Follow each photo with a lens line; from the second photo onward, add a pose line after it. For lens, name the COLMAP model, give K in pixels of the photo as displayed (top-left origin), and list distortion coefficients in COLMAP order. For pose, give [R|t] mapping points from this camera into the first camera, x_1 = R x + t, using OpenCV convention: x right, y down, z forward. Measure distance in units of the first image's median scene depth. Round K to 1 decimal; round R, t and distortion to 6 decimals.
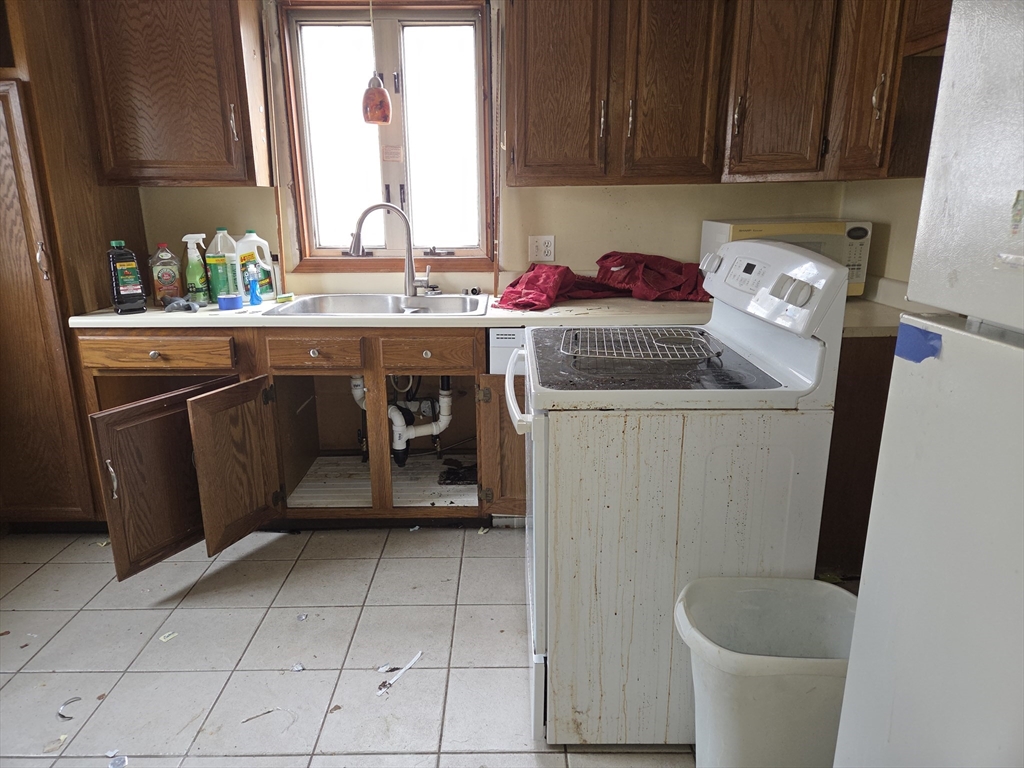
lens RADIAL K [[681.7, 0, 510.9], [0, 681.7, 379.7], [0, 0, 1]] dist [0.088475, -0.076555]
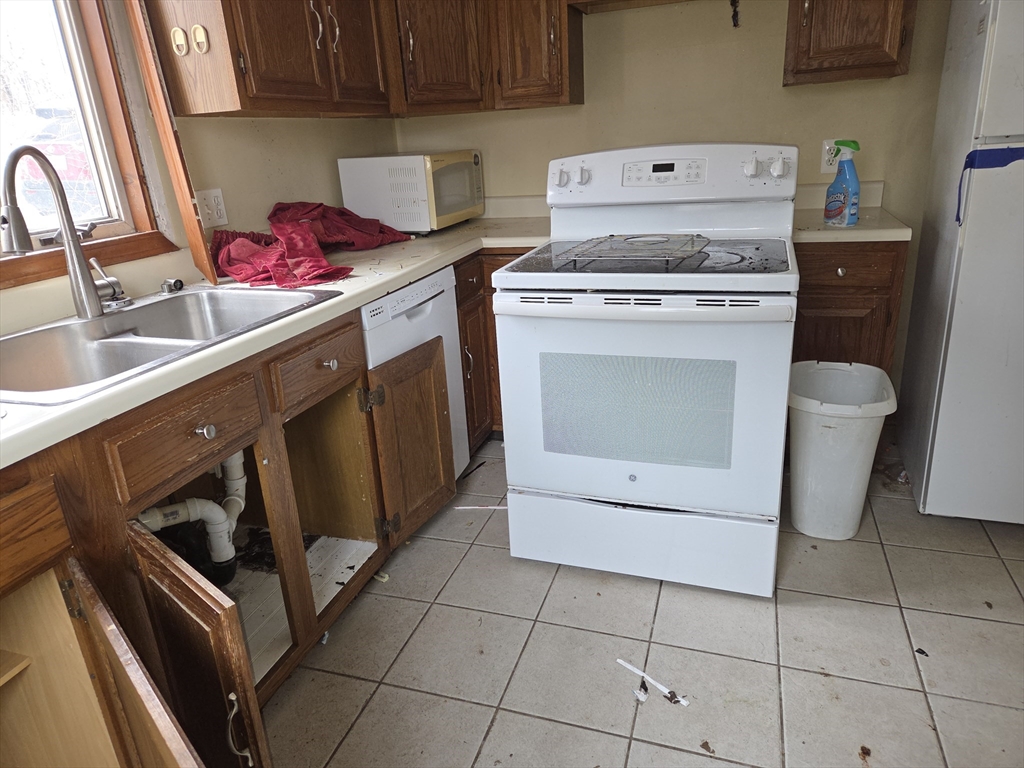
lens RADIAL K [[681.7, 0, 510.9], [0, 681.7, 379.7], [0, 0, 1]] dist [0.088475, -0.076555]
pose [[0.317247, -0.328354, 0.889684, -0.619325], [0.300561, 0.924596, 0.234064, -0.119328], [-0.899454, 0.193148, 0.392016, 0.552585]]
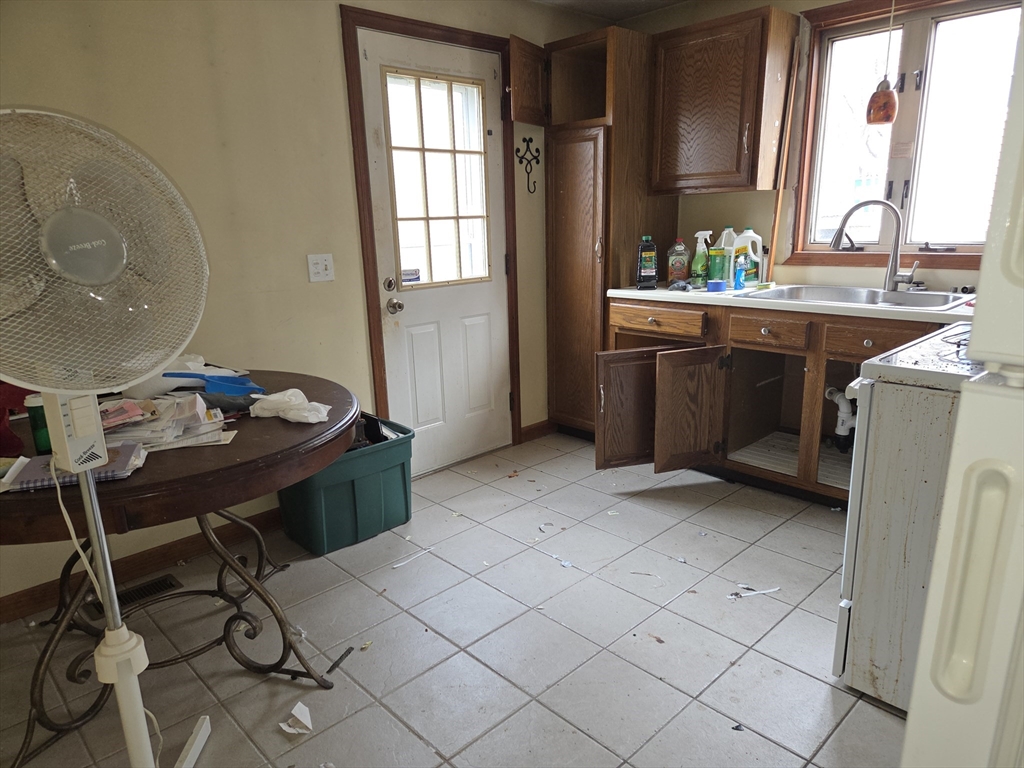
lens RADIAL K [[681.7, 0, 510.9], [0, 681.7, 379.7], [0, 0, 1]] dist [0.088475, -0.076555]
pose [[0.695611, 0.157197, -0.701010, 0.232362], [-0.159787, 0.985180, 0.062364, 0.035900], [0.700424, 0.068632, 0.710419, -0.121294]]
